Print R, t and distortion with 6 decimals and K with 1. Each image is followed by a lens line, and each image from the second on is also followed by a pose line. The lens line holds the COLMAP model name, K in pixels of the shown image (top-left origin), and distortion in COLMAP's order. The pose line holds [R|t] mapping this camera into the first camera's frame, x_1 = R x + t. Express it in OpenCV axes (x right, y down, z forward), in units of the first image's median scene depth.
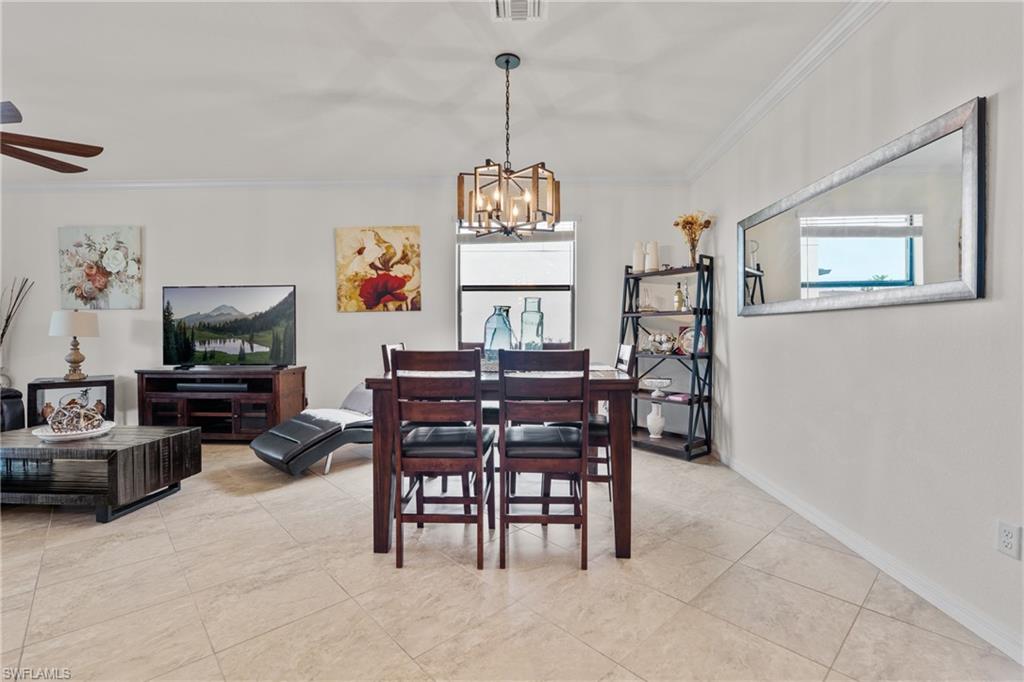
lens RADIAL K [[461.8, 0, 523.5], [0, 461.8, 340.7], [0, 0, 1]] dist [-0.008396, 0.003354]
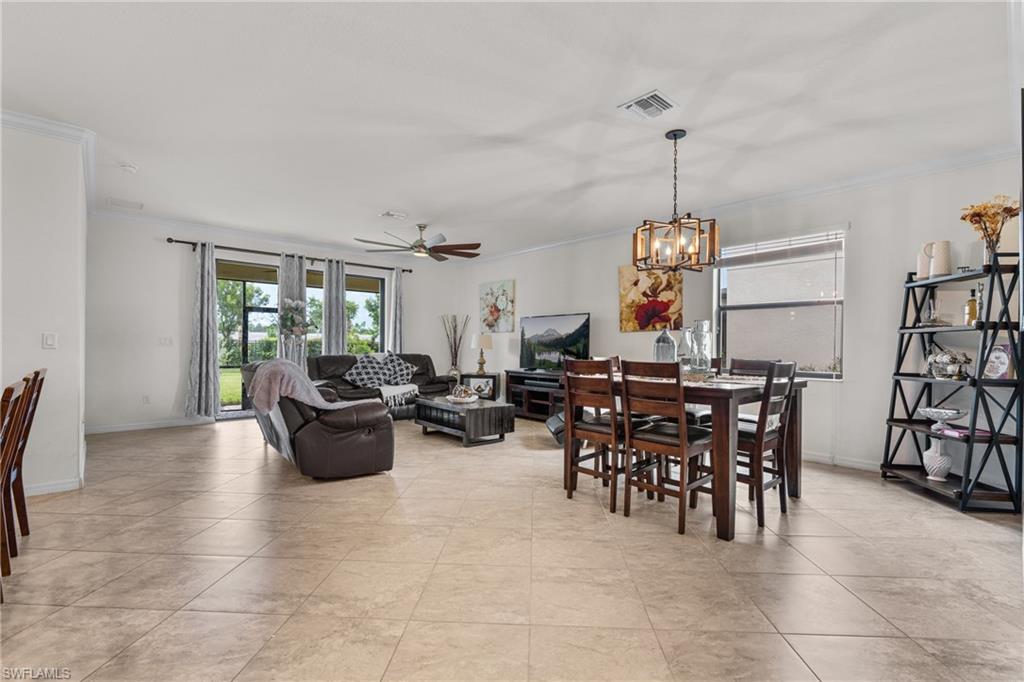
lens RADIAL K [[461.8, 0, 513.6], [0, 461.8, 345.9], [0, 0, 1]] dist [-0.008396, 0.003354]
pose [[0.697447, 0.007035, -0.716602, 0.320488], [-0.023690, 0.999632, -0.013244, 0.000553], [0.716245, 0.026213, 0.697357, -0.106333]]
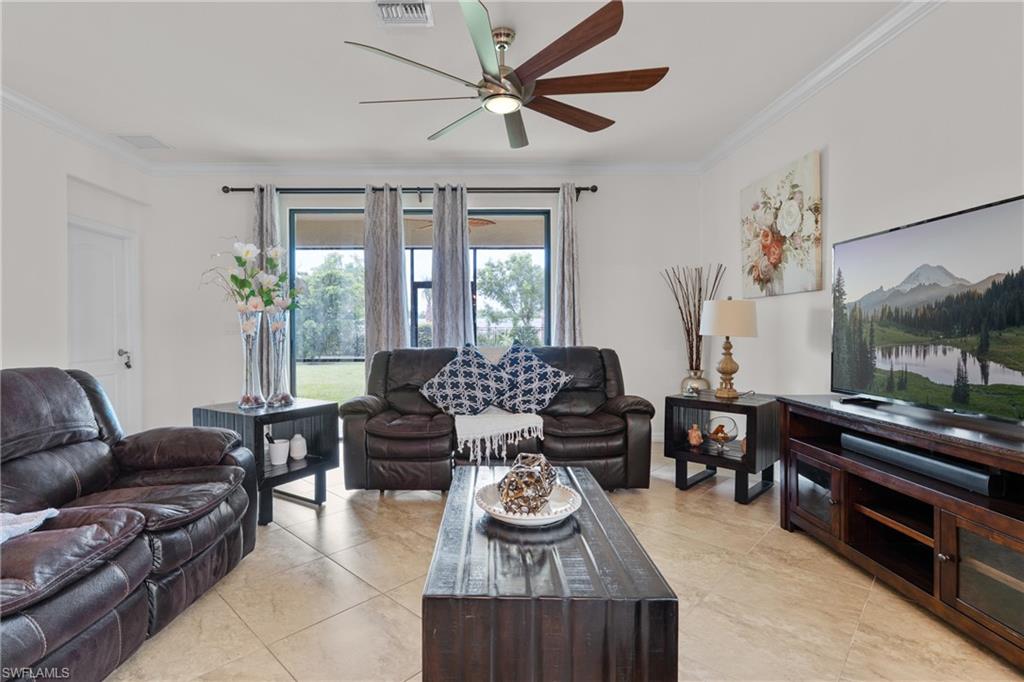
lens RADIAL K [[511.6, 0, 480.9], [0, 511.6, 329.6], [0, 0, 1]] dist [0.001579, -0.001782]
pose [[0.041302, -0.002863, -0.999143, -0.205526], [-0.017117, 0.999847, -0.003573, -0.008974], [0.999000, 0.017250, 0.041247, 0.570542]]
